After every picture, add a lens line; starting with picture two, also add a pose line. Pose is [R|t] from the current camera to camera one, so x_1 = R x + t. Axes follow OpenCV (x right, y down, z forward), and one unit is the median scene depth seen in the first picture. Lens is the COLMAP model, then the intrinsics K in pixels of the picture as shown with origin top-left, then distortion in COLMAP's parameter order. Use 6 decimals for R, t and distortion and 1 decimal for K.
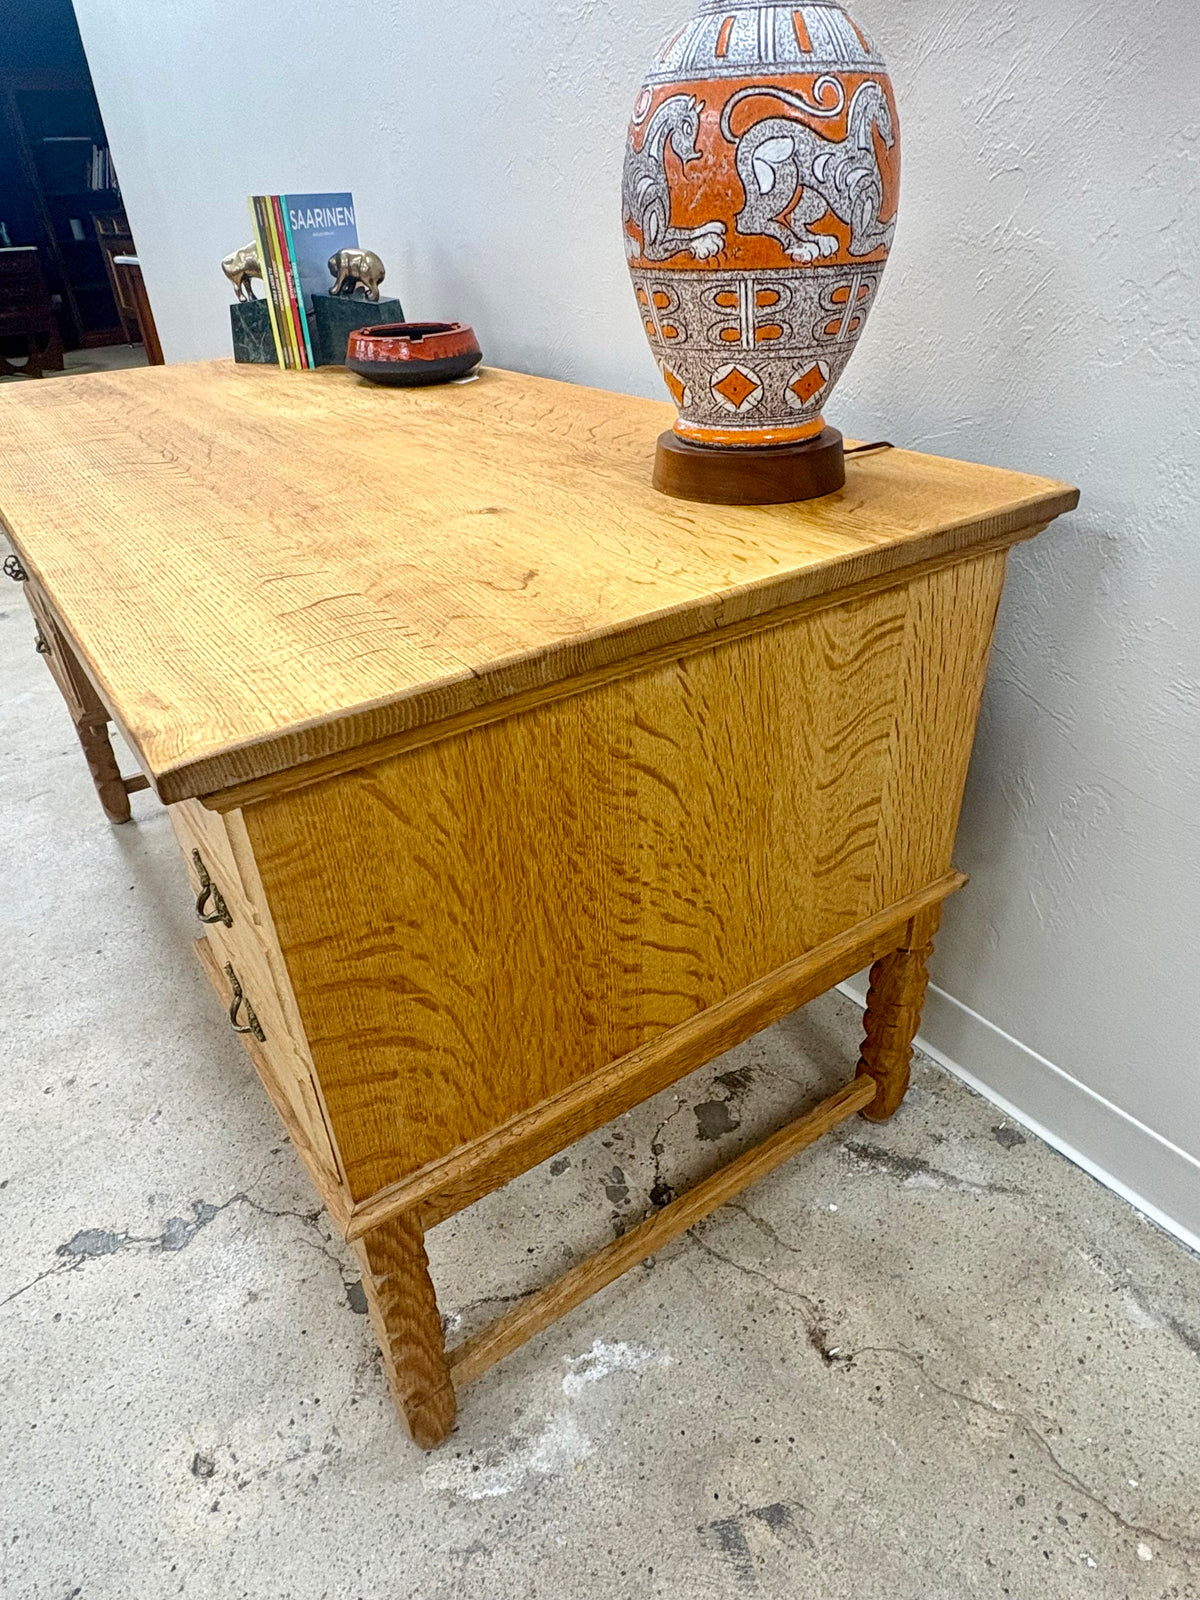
lens RADIAL K [[952.8, 0, 590.5], [0, 952.8, 791.0], [0, 0, 1]] dist [-0.000065, 0.001453]
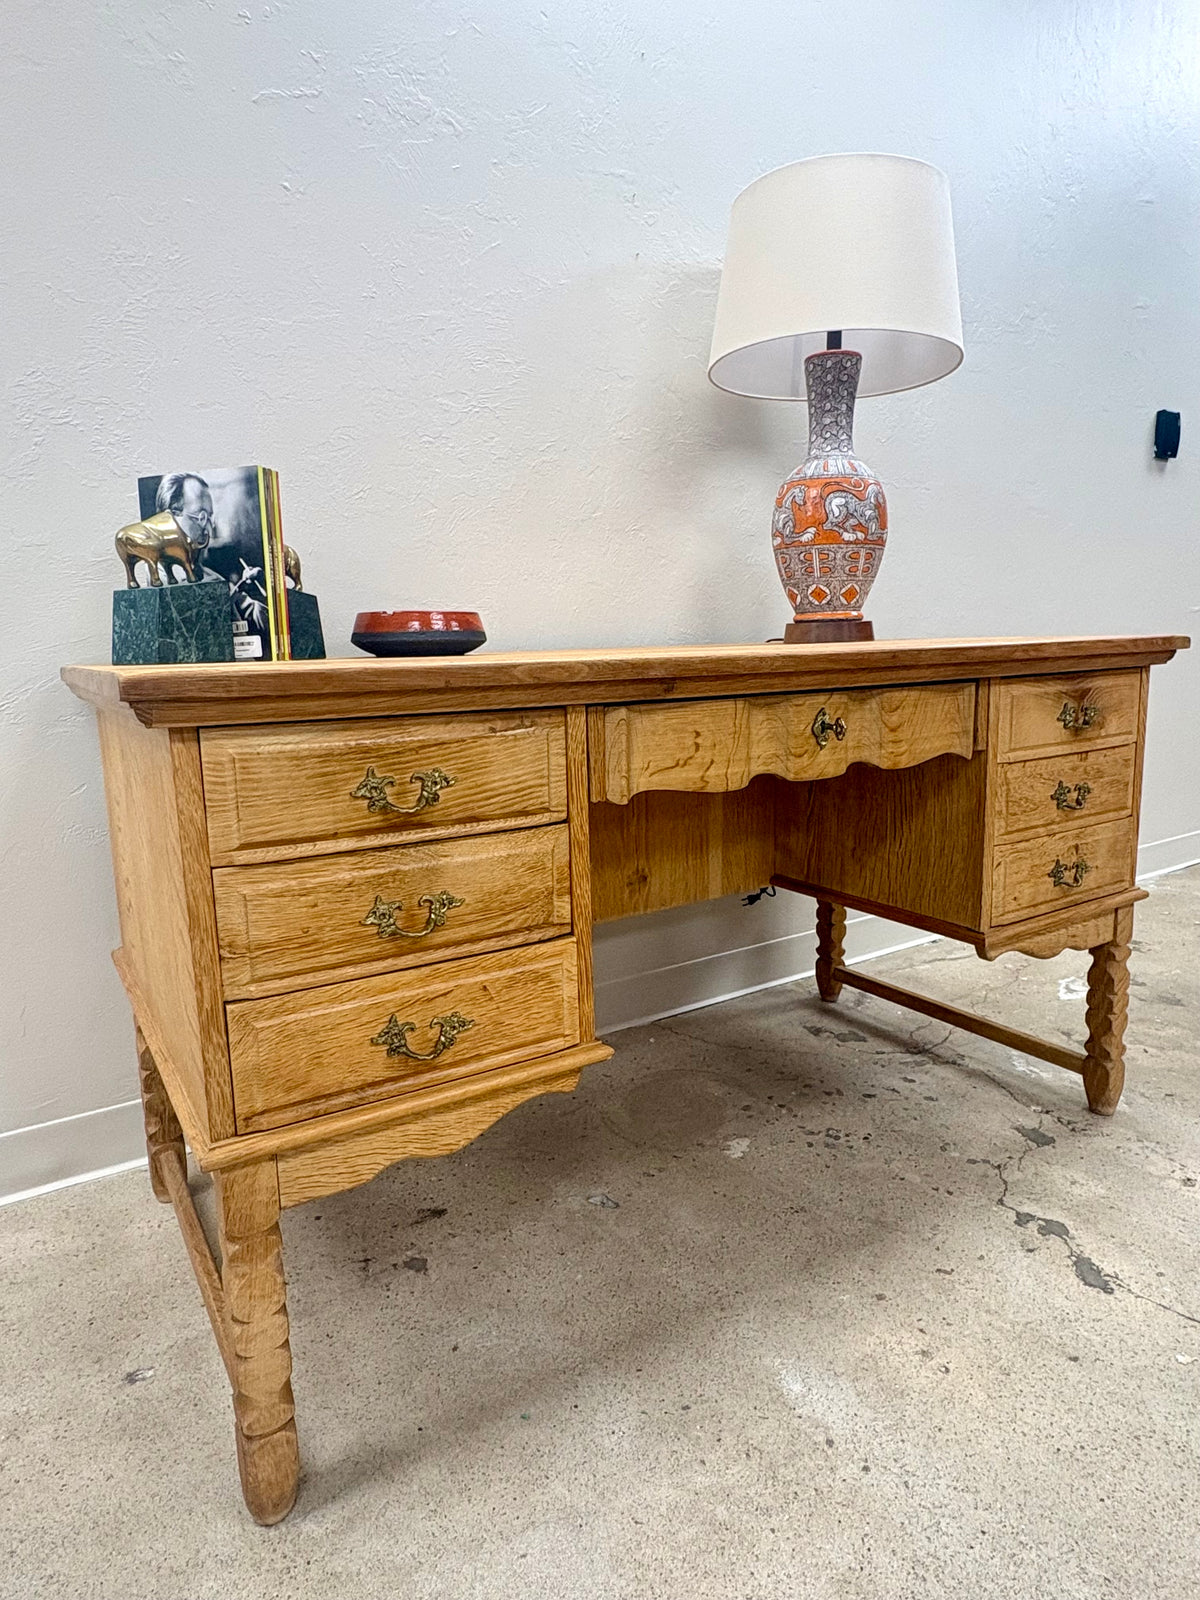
lens RADIAL K [[968.9, 0, 594.4], [0, 968.9, 813.3], [0, 0, 1]] dist [0.000073, 0.000136]
pose [[0.051956, -0.136751, 0.989242, -1.836125], [0.548482, 0.831711, 0.086168, -0.429393], [-0.834547, 0.538104, 0.118218, 1.234676]]
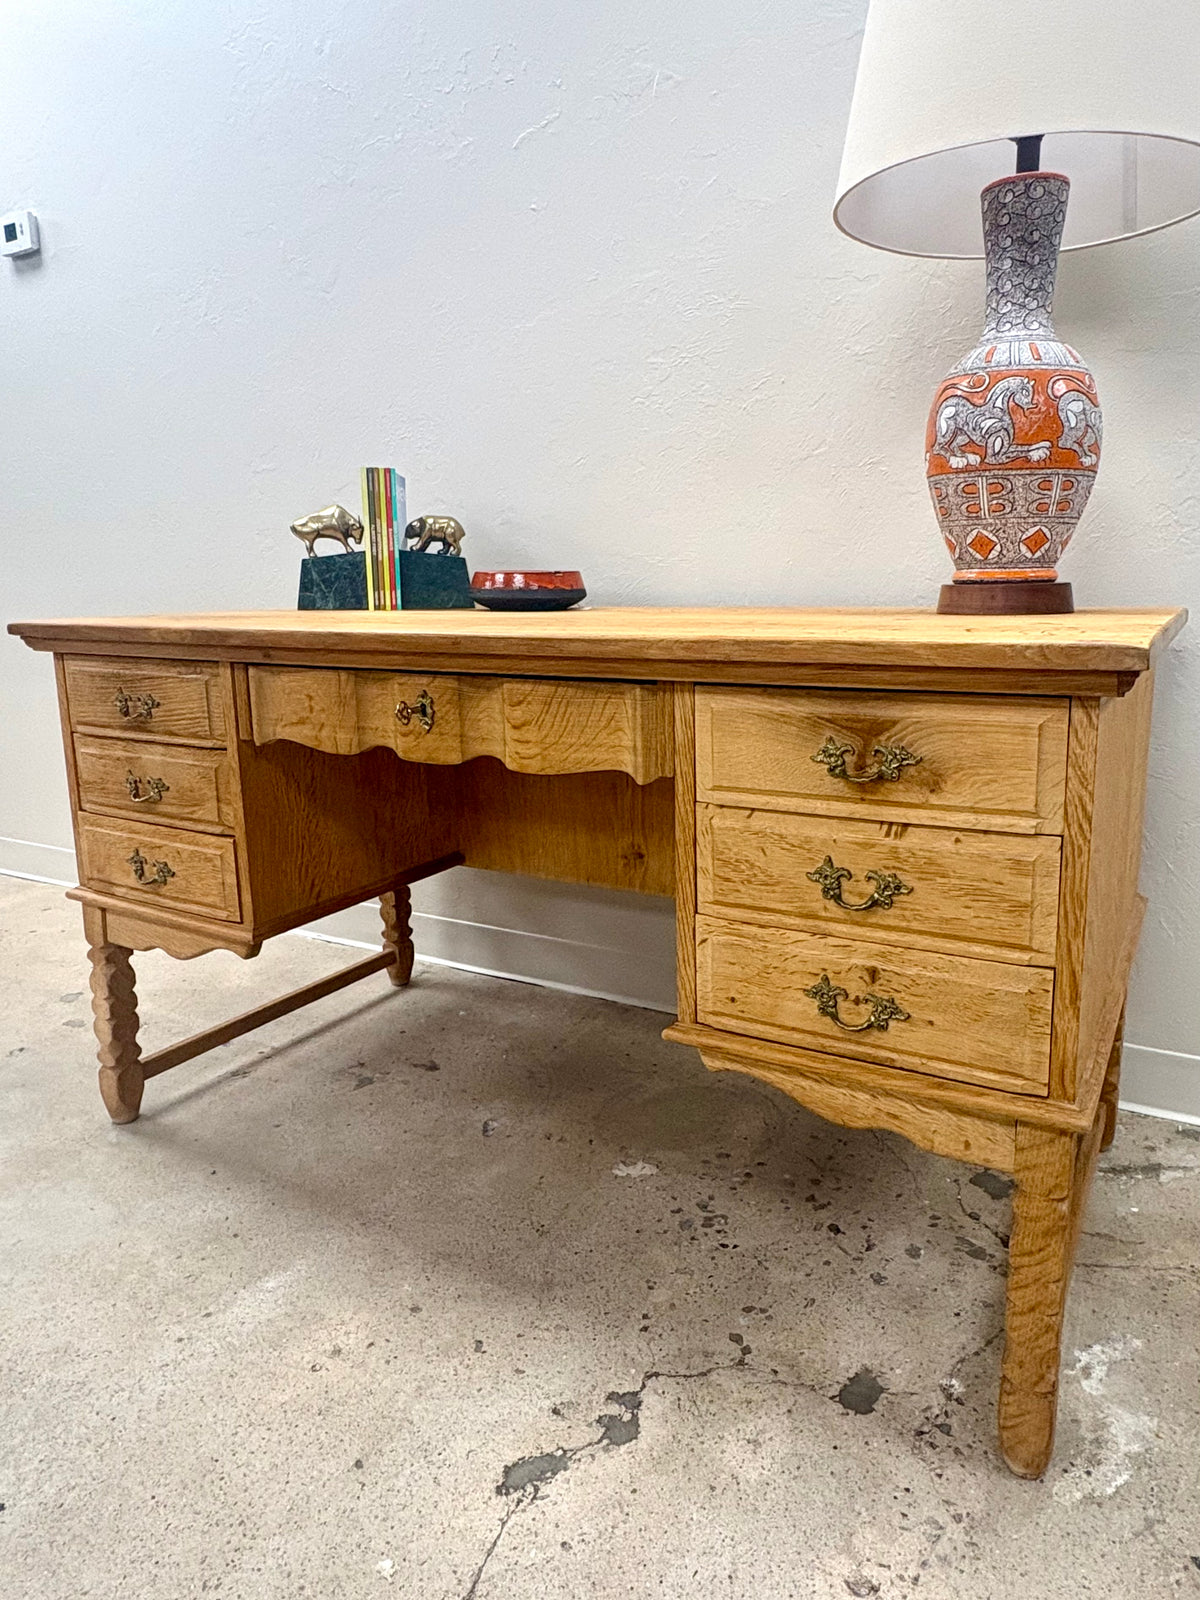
lens RADIAL K [[1019.3, 0, 632.0], [0, 1019.3, 778.3], [0, 0, 1]] dist [0.001678, -0.001354]
pose [[0.900656, -0.056680, 0.430820, -0.923404], [0.209702, 0.925057, -0.316693, 0.252912], [-0.380583, 0.375575, 0.845044, -0.008596]]
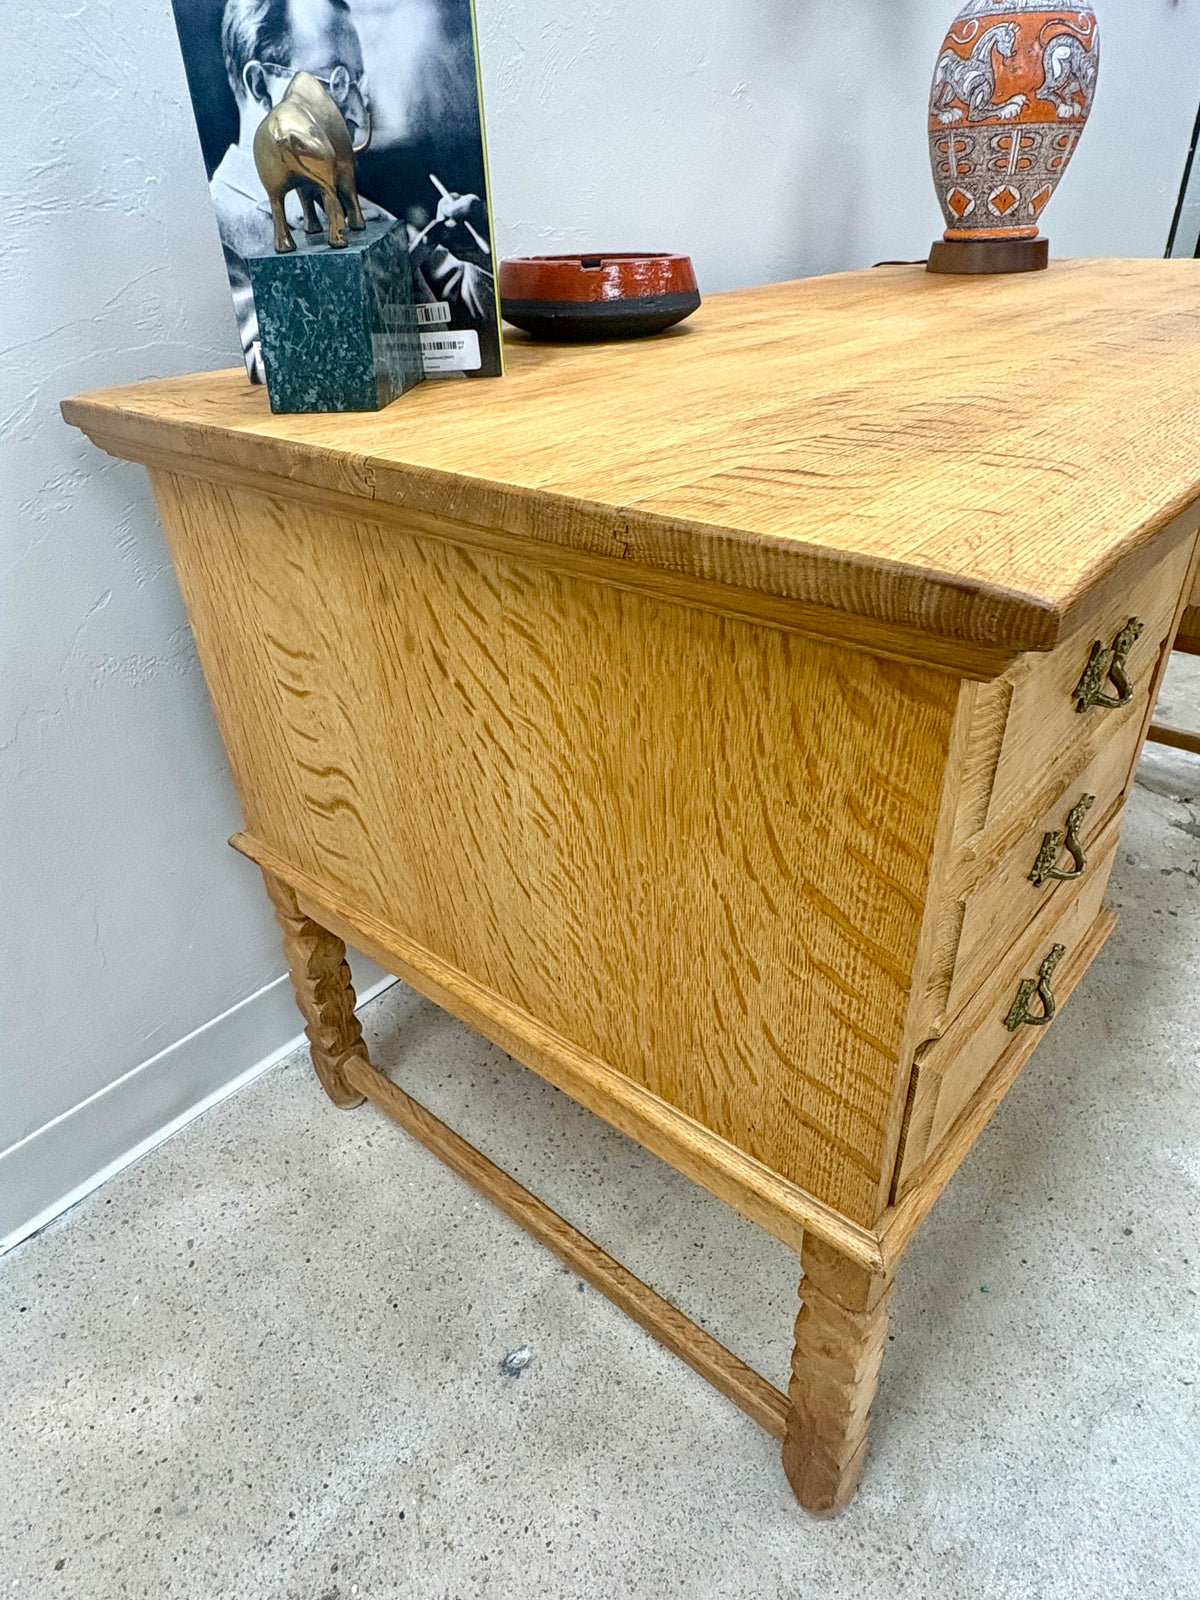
lens RADIAL K [[952.8, 0, 590.5], [0, 952.8, 791.0], [0, 0, 1]] dist [-0.000065, 0.001453]
pose [[-0.239276, -0.471424, 0.848827, -1.353100], [0.553988, 0.651673, 0.518092, -0.867364], [-0.797399, 0.594207, 0.105233, 1.703805]]
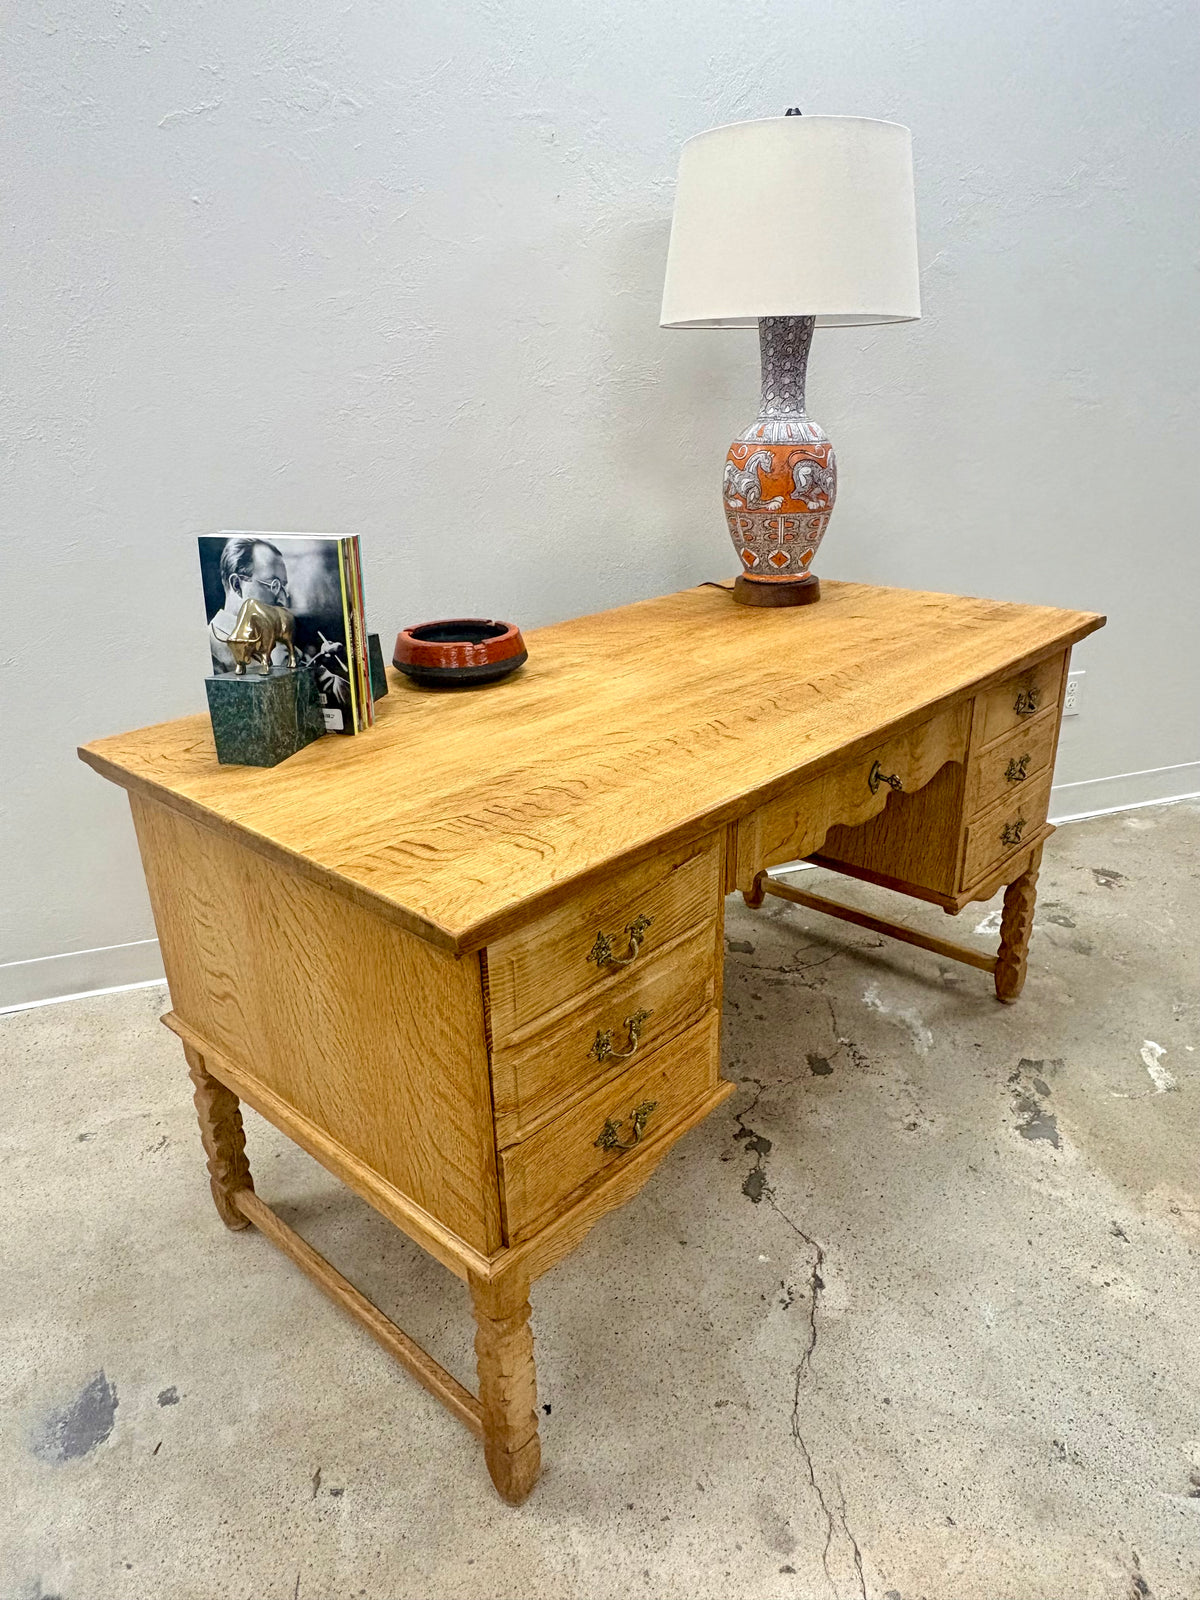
lens RADIAL K [[1055.4, 0, 602.6], [0, 1055.4, 802.7], [0, 0, 1]] dist [0.002544, 0.002029]
pose [[-0.212757, -0.332493, 0.918794, -1.915617], [0.543109, 0.741442, 0.394076, -1.028750], [-0.812260, 0.582848, 0.022833, 1.384743]]
